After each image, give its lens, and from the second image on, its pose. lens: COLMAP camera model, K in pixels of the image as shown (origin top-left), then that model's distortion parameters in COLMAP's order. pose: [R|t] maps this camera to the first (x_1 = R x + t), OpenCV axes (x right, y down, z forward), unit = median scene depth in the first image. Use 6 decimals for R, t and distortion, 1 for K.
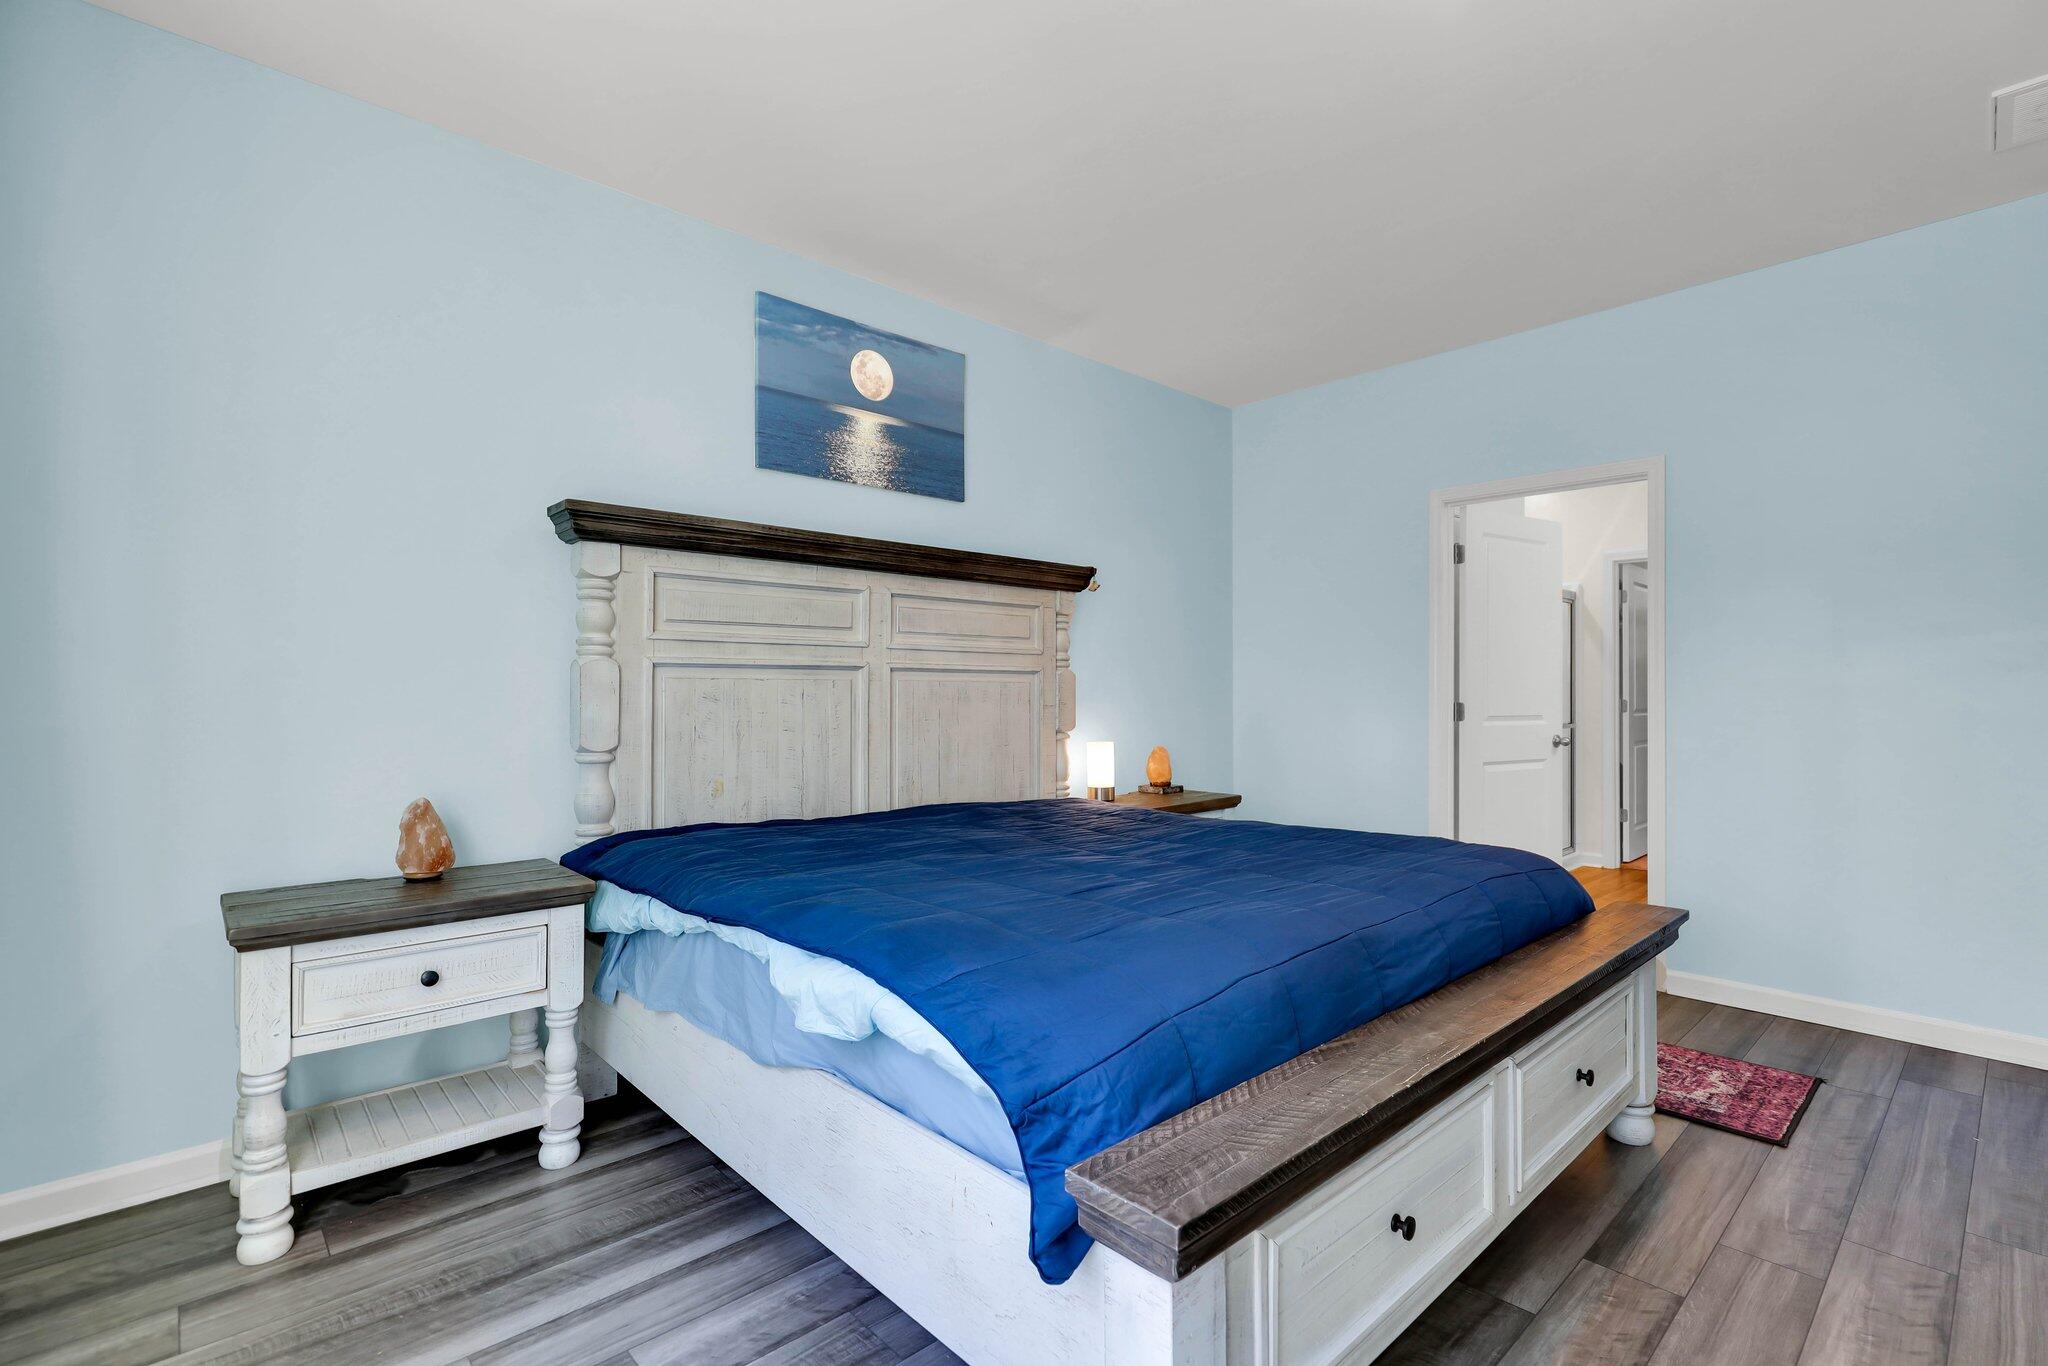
lens RADIAL K [[947.1, 0, 1038.8], [0, 947.1, 675.0], [0, 0, 1]] dist [0.003631, 0.000527]
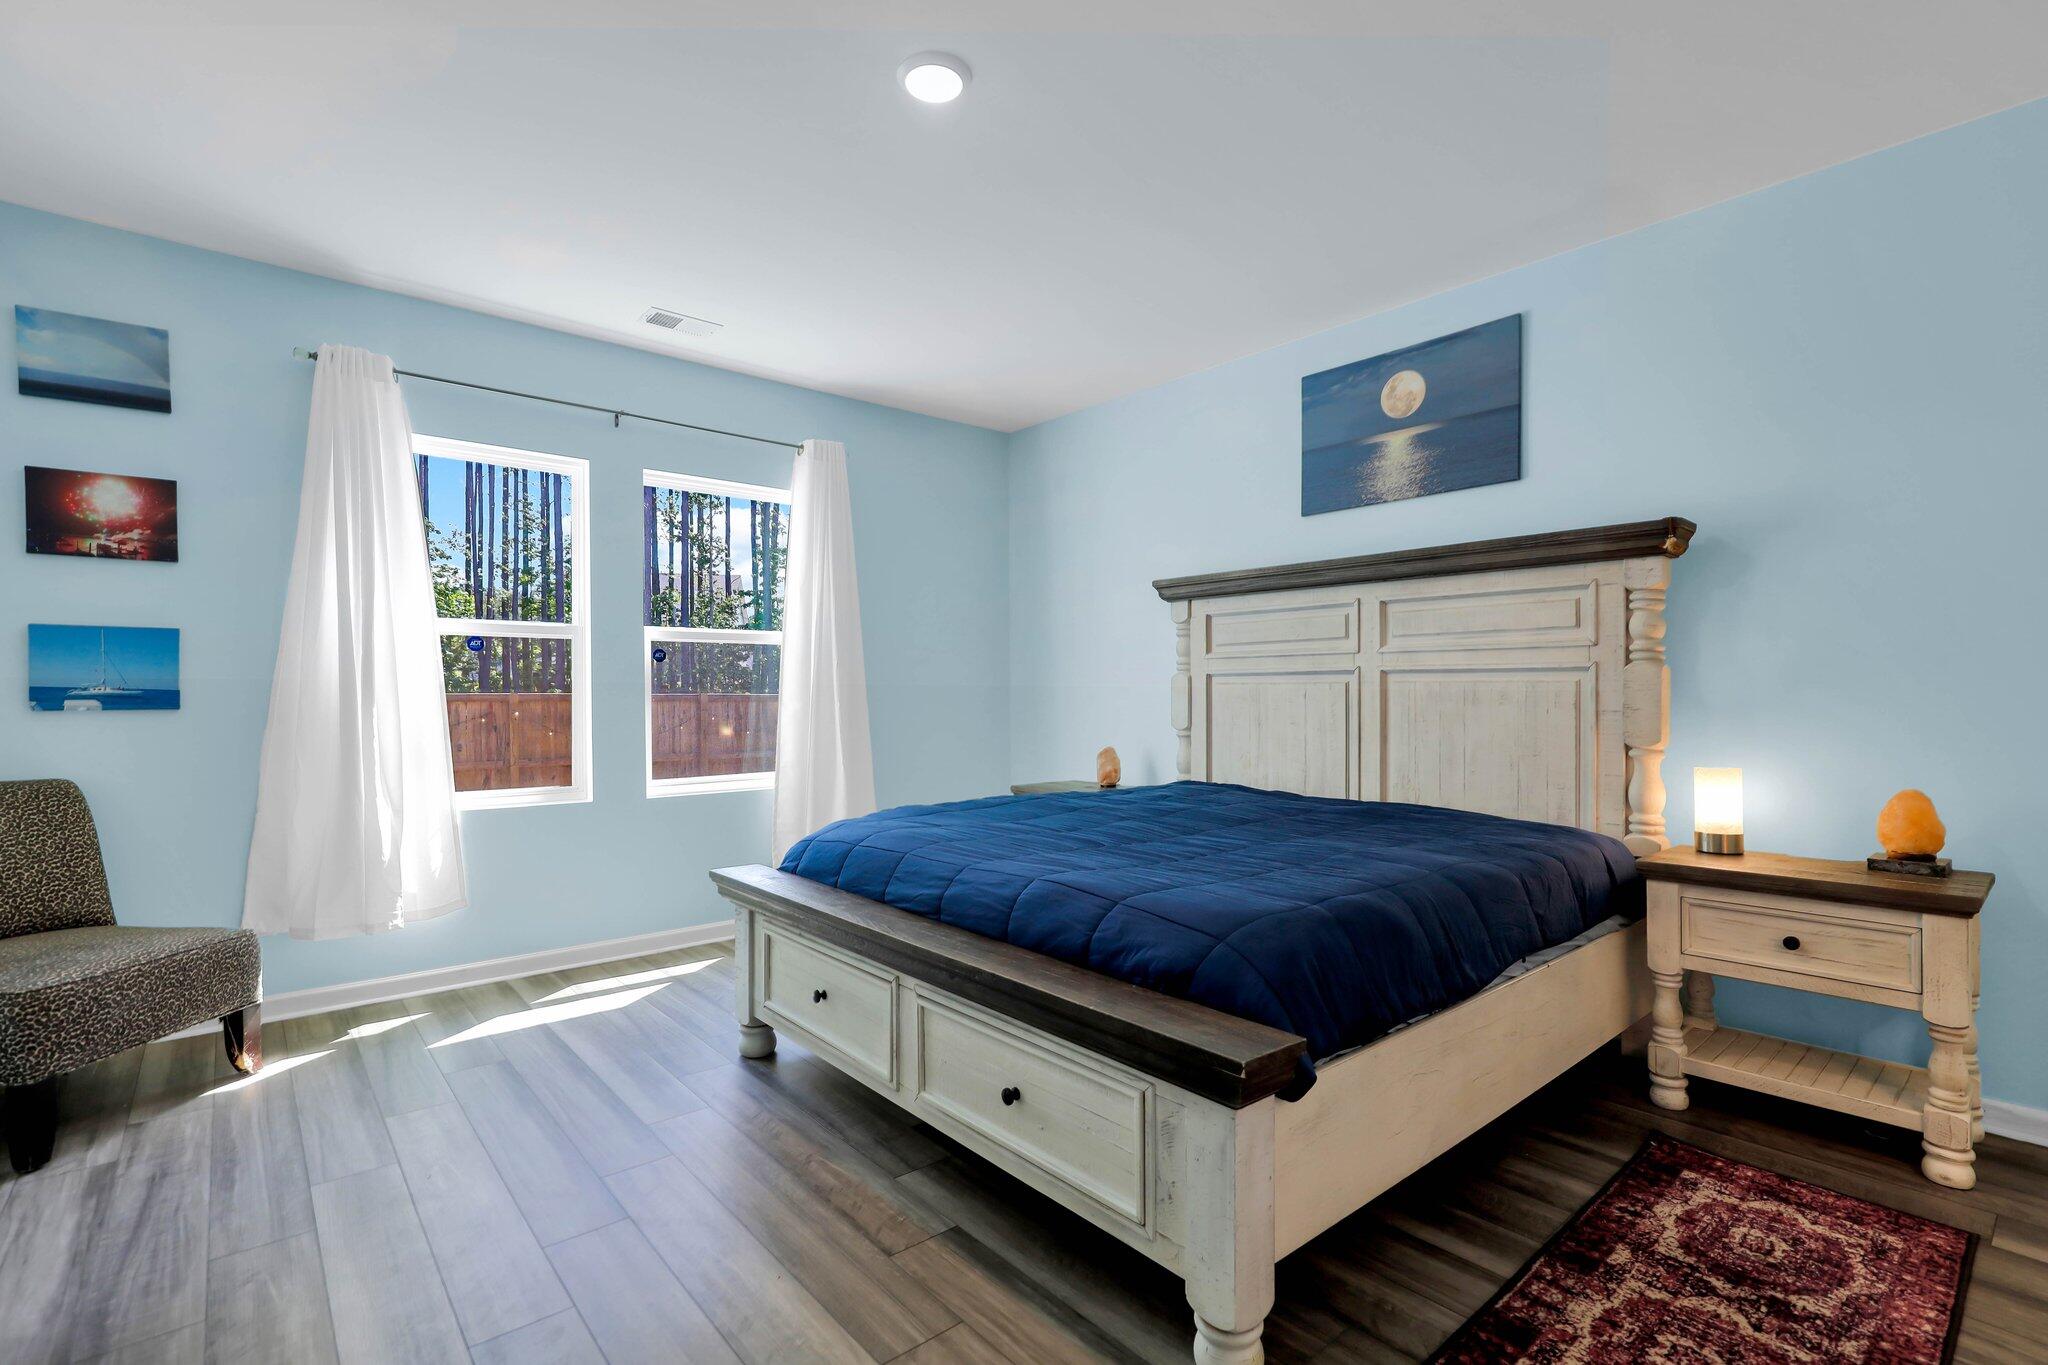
lens RADIAL K [[927.2, 0, 1022.5], [0, 927.2, 687.2], [0, 0, 1]] dist [-0.002389, -0.000221]
pose [[-0.043969, -0.008112, -0.999000, 0.898077], [0.016842, 0.999819, -0.008860, 0.013535], [0.998891, -0.017214, -0.043824, 0.630304]]
